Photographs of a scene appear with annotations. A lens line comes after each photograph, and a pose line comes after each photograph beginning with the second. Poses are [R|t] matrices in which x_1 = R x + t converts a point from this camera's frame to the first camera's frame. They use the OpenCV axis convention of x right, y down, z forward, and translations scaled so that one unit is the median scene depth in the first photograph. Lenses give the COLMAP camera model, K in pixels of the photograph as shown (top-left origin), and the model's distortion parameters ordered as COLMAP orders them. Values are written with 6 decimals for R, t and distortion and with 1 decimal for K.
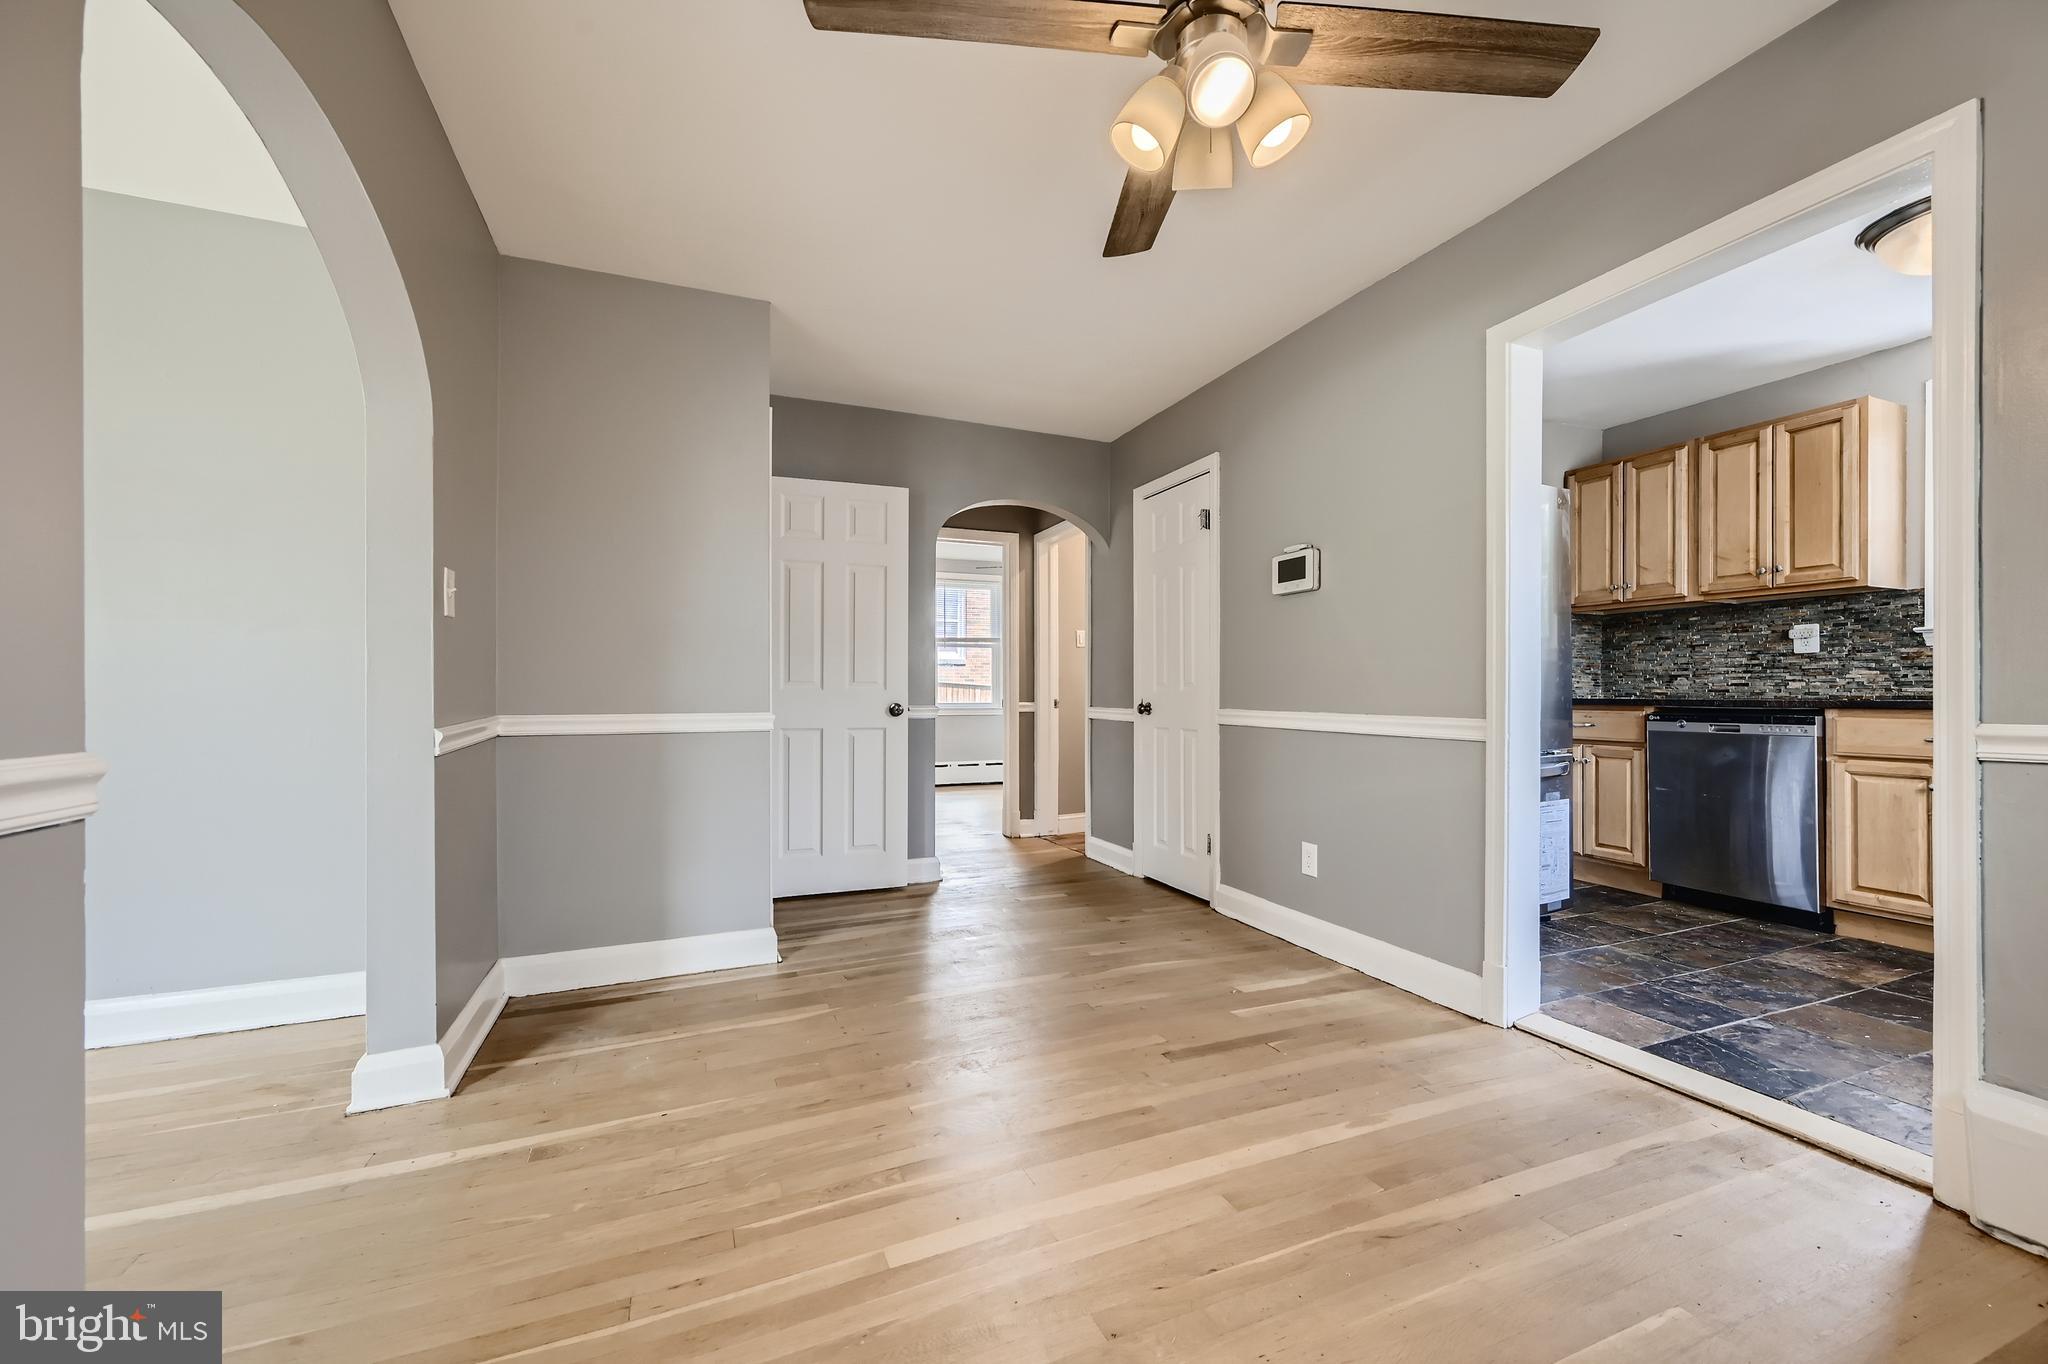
lens RADIAL K [[825.3, 0, 1014.0], [0, 825.3, 693.3], [0, 0, 1]] dist [0.000009, 0.000858]
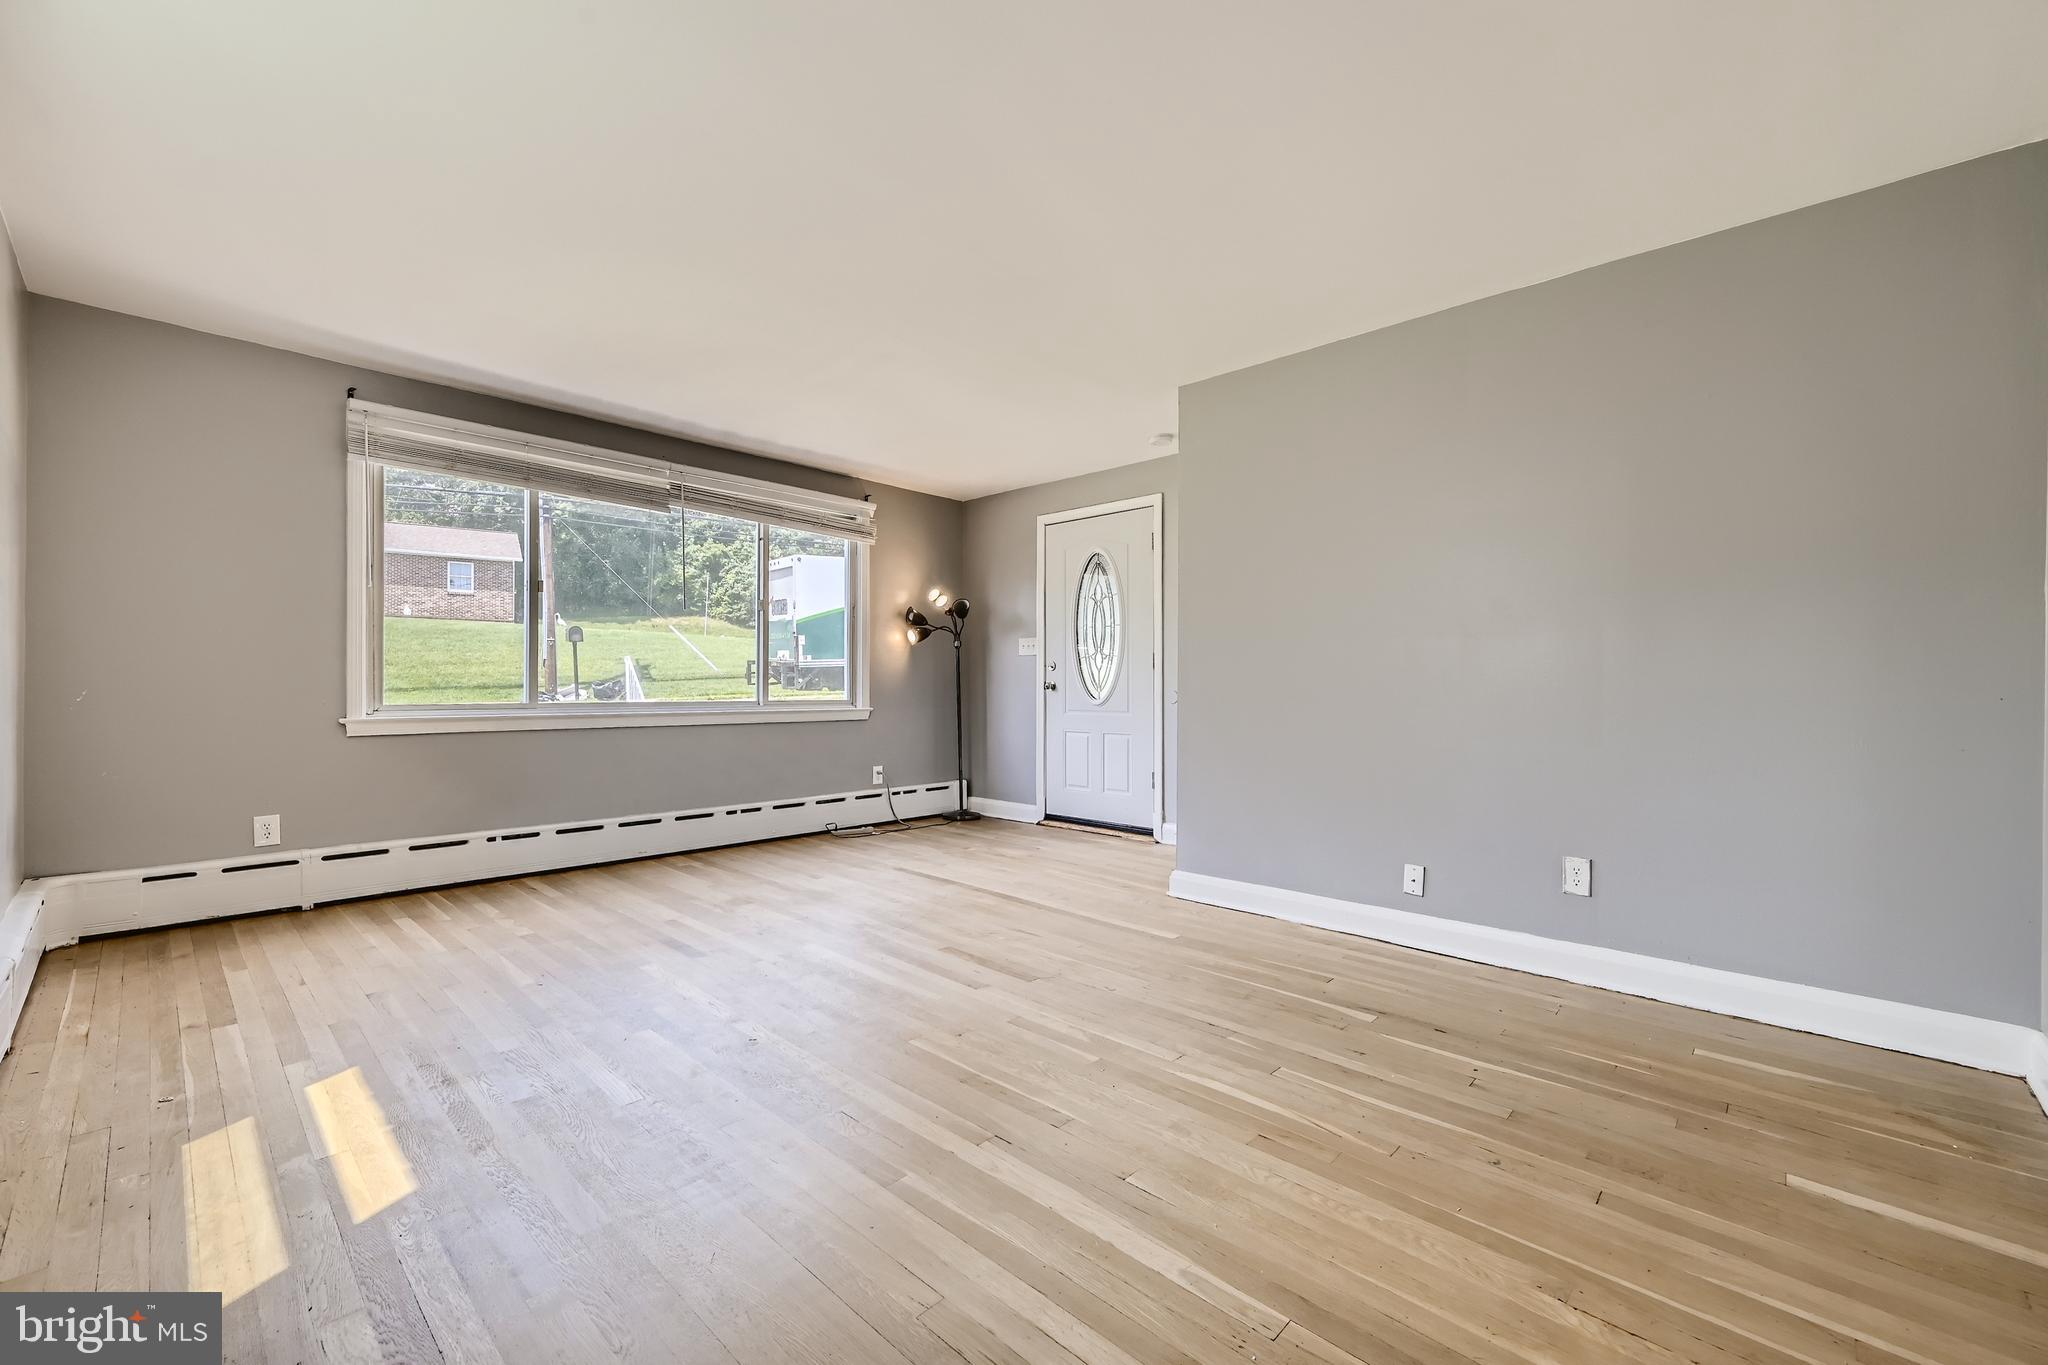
lens RADIAL K [[825.3, 0, 1026.2], [0, 825.3, 687.2], [0, 0, 1]] dist [0.000009, 0.000858]
pose [[0.396968, -0.001992, -0.917830, -0.287485], [-0.003222, 0.999988, -0.003564, 0.005744], [0.917827, 0.004372, 0.396957, -0.168864]]
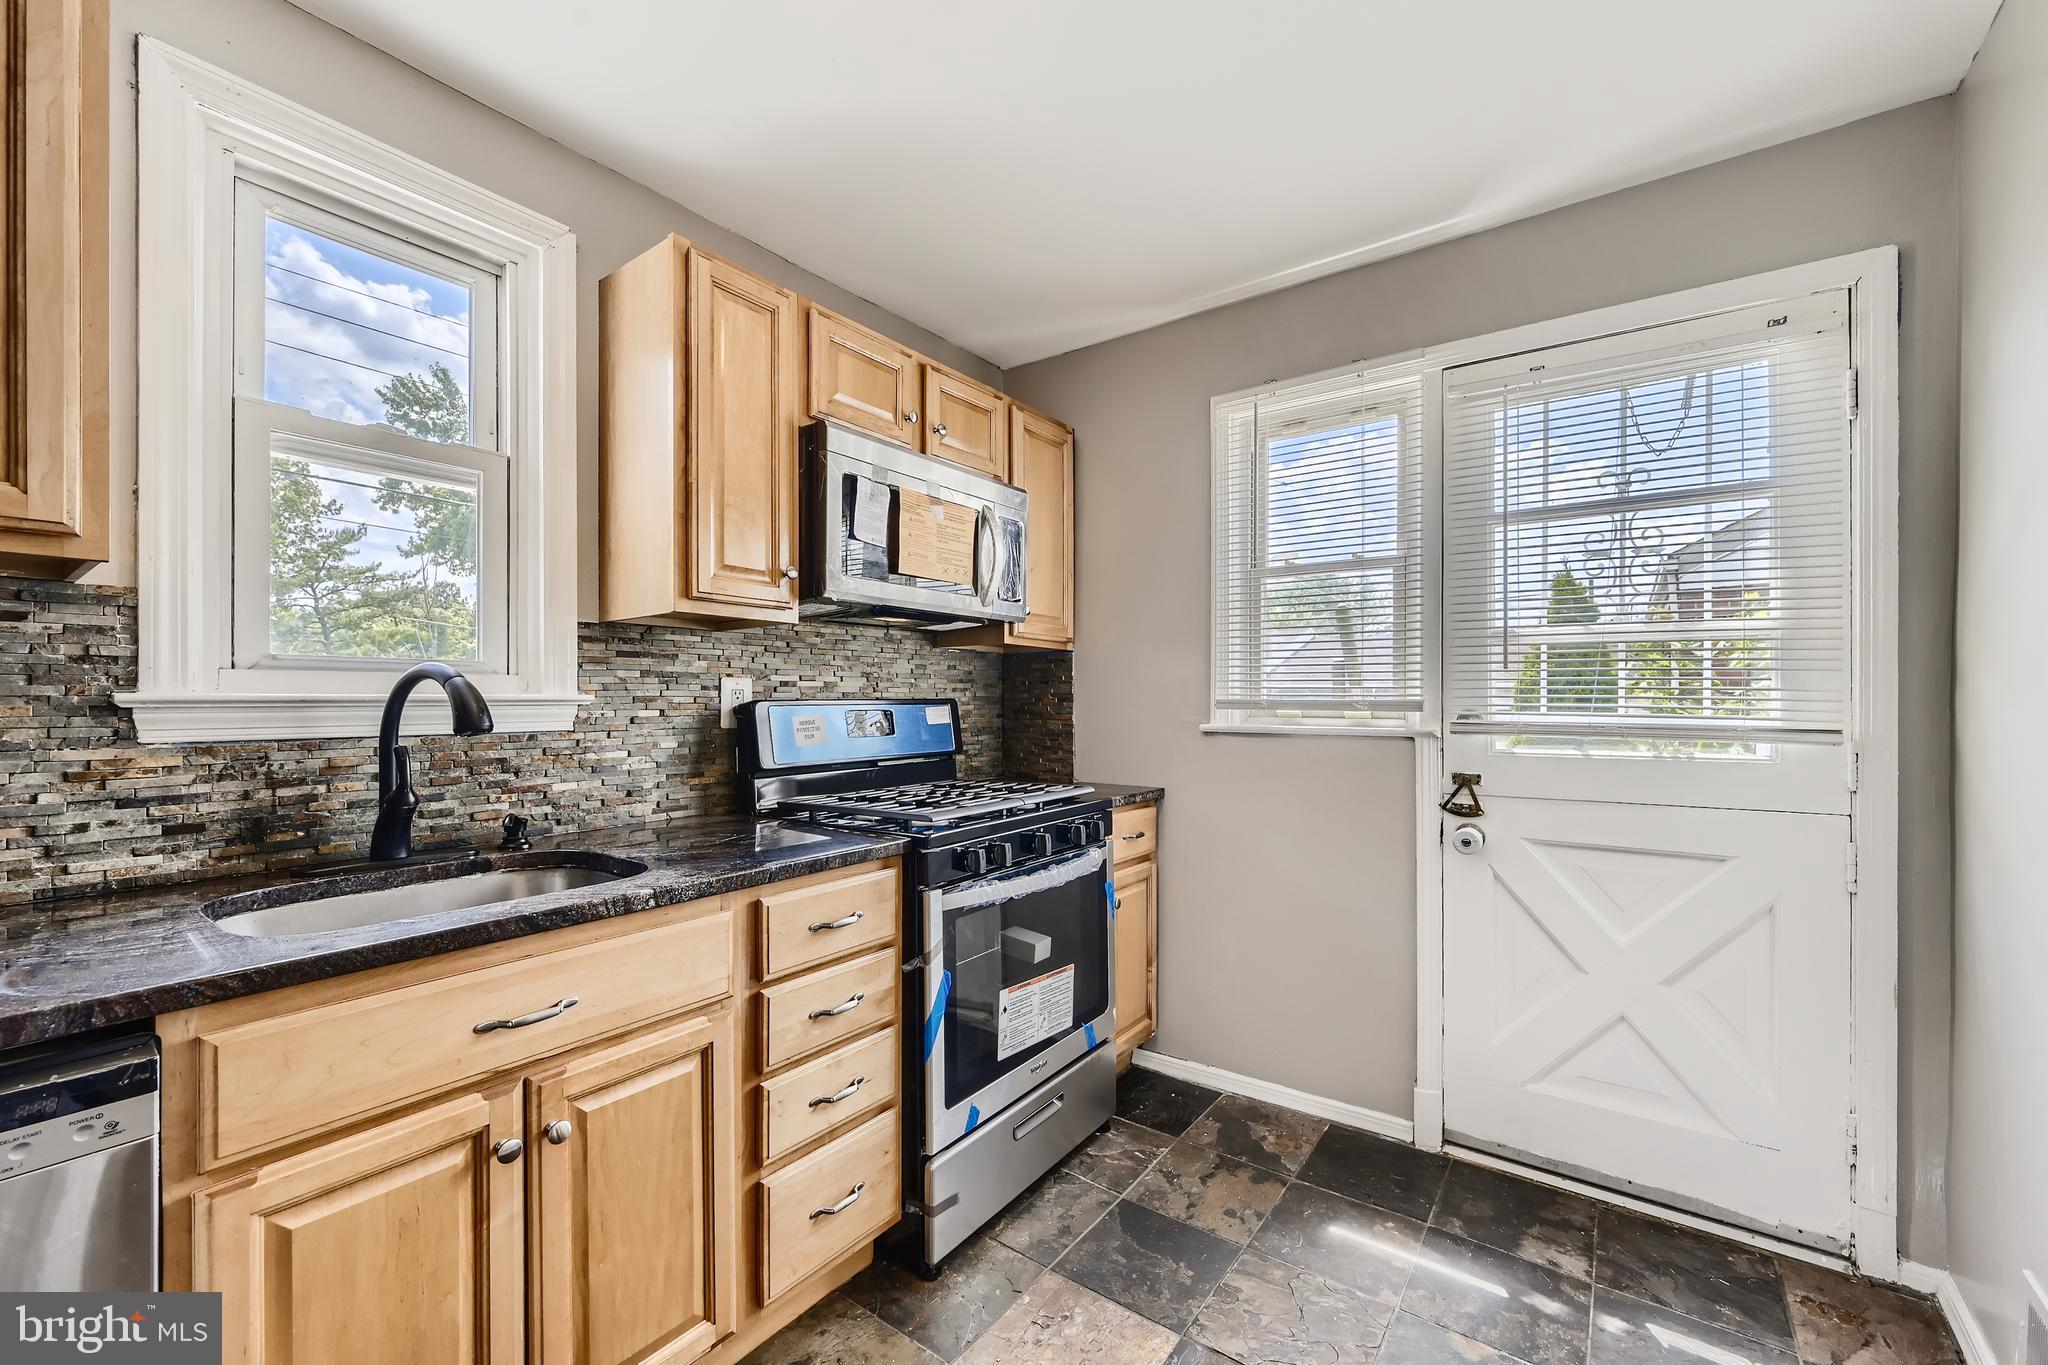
lens RADIAL K [[825.3, 0, 1034.5], [0, 825.3, 697.7], [0, 0, 1]] dist [0.000009, 0.000858]
pose [[-0.520623, -0.000859, 0.853786, 0.531608], [-0.001975, 0.999998, -0.000198, -0.072811], [-0.853784, -0.001790, -0.520624, 0.785687]]
